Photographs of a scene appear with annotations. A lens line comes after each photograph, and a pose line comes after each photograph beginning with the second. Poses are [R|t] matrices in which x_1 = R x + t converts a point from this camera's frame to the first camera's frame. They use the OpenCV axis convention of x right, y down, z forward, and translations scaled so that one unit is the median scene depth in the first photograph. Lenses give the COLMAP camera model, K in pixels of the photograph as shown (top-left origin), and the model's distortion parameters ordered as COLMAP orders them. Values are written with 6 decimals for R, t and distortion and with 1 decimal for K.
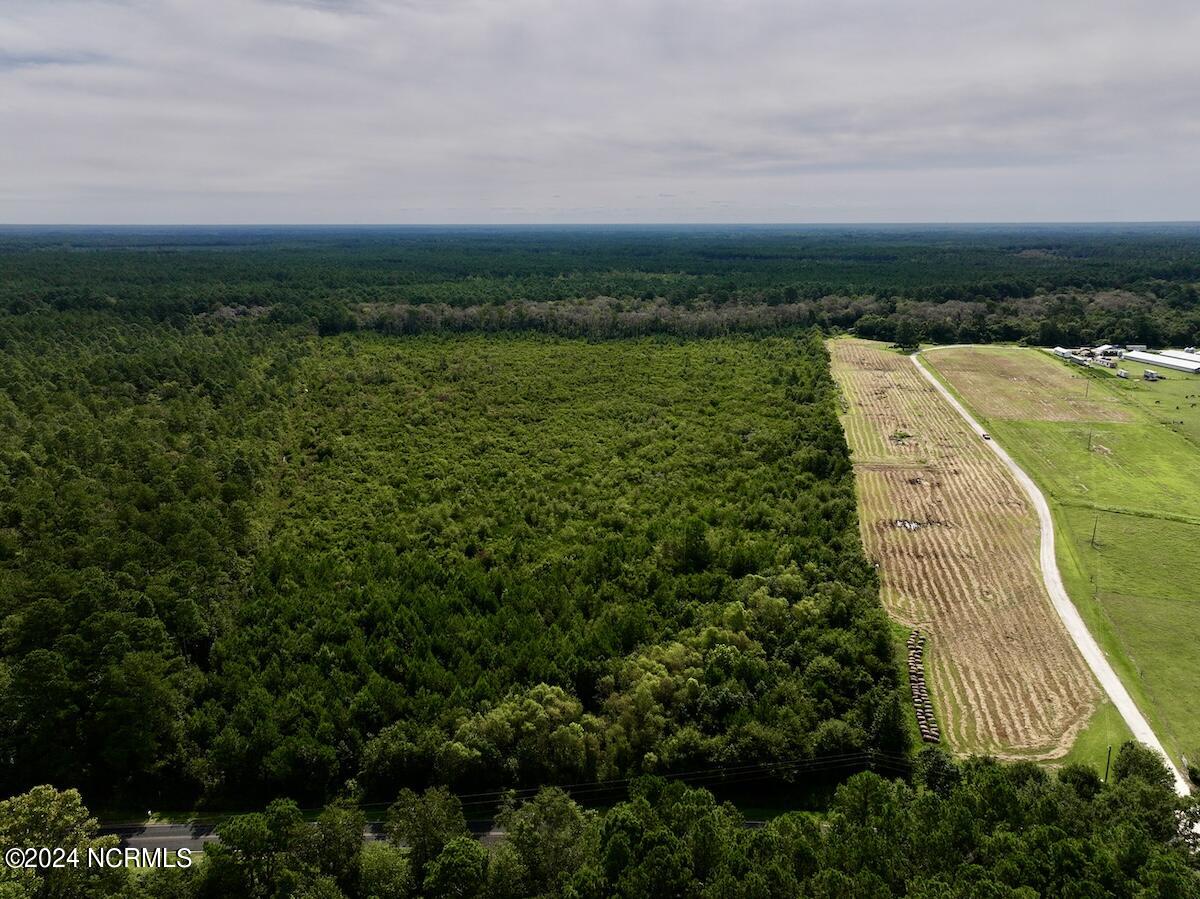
lens RADIAL K [[850.2, 0, 600.0], [0, 850.2, 449.5], [0, 0, 1]] dist [0.008947, 0.008843]
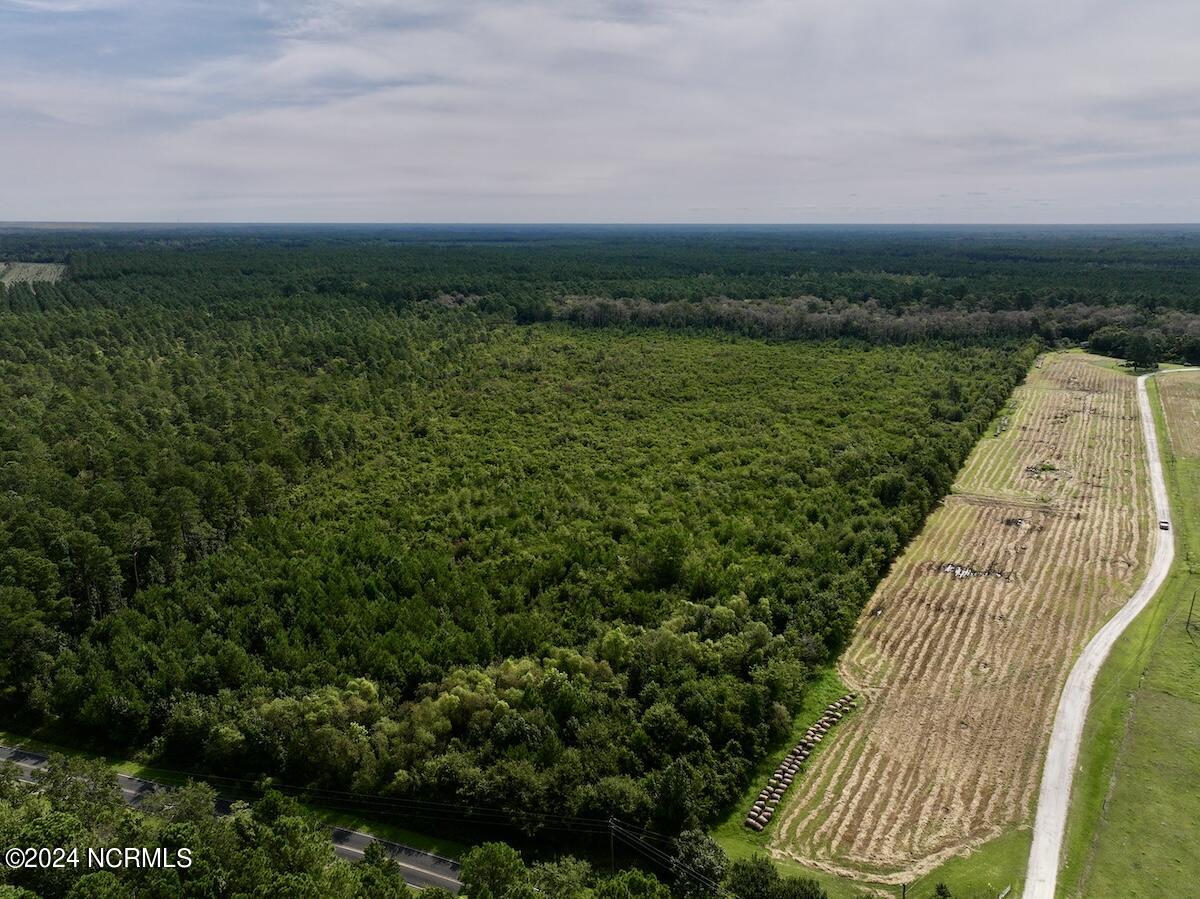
lens RADIAL K [[833.4, 0, 600.0], [0, 833.4, 449.5], [0, 0, 1]] dist [0.002612, 0.005855]
pose [[0.945831, 0.088604, -0.312335, 0.241436], [-0.086840, 0.996030, 0.019582, -0.015113], [0.312830, 0.008601, 0.949770, 0.089344]]
